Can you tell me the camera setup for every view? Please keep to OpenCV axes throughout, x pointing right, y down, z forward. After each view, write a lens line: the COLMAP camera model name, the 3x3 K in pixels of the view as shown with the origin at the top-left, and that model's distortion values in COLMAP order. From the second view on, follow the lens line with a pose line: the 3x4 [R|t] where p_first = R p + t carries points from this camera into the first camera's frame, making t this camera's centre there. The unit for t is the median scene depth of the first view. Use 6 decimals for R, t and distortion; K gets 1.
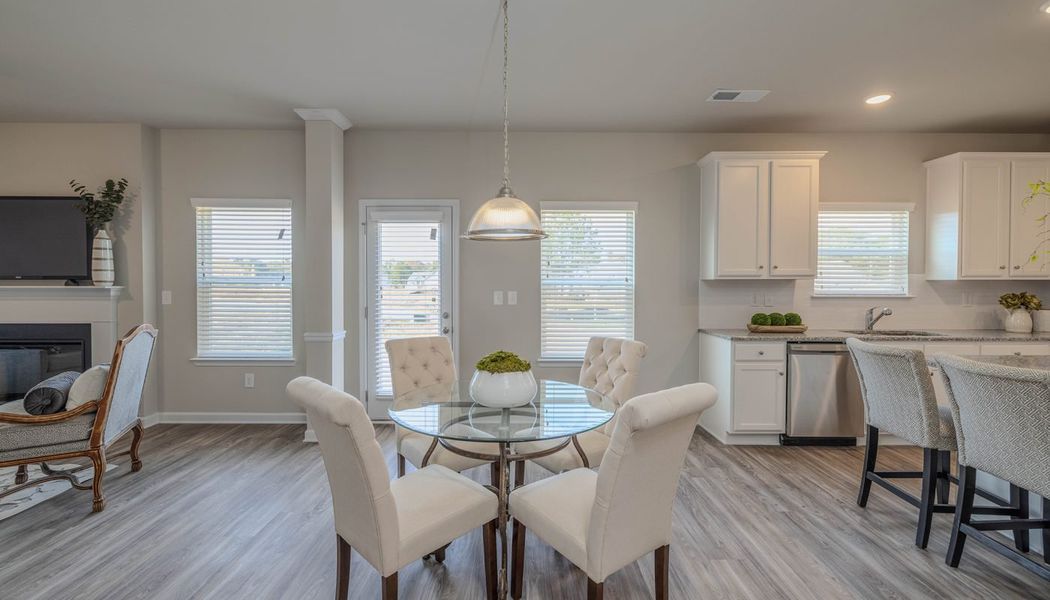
lens RADIAL K [[426.7, 0, 529.3], [0, 426.7, 294.1], [0, 0, 1]] dist [0.000171, 0.000057]
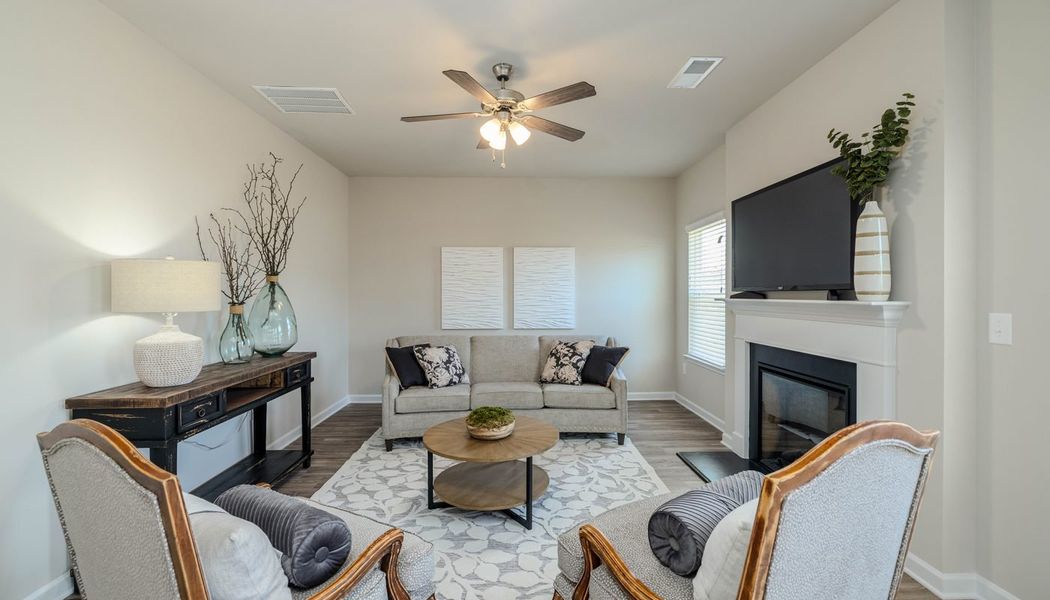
lens RADIAL K [[426.7, 0, 529.3], [0, 426.7, 294.1], [0, 0, 1]] dist [0.000171, 0.000057]
pose [[0.034212, -0.002064, -0.999412, -0.449658], [-0.012198, 0.999923, -0.002482, -0.021129], [0.999340, 0.012276, 0.034184, 0.525820]]
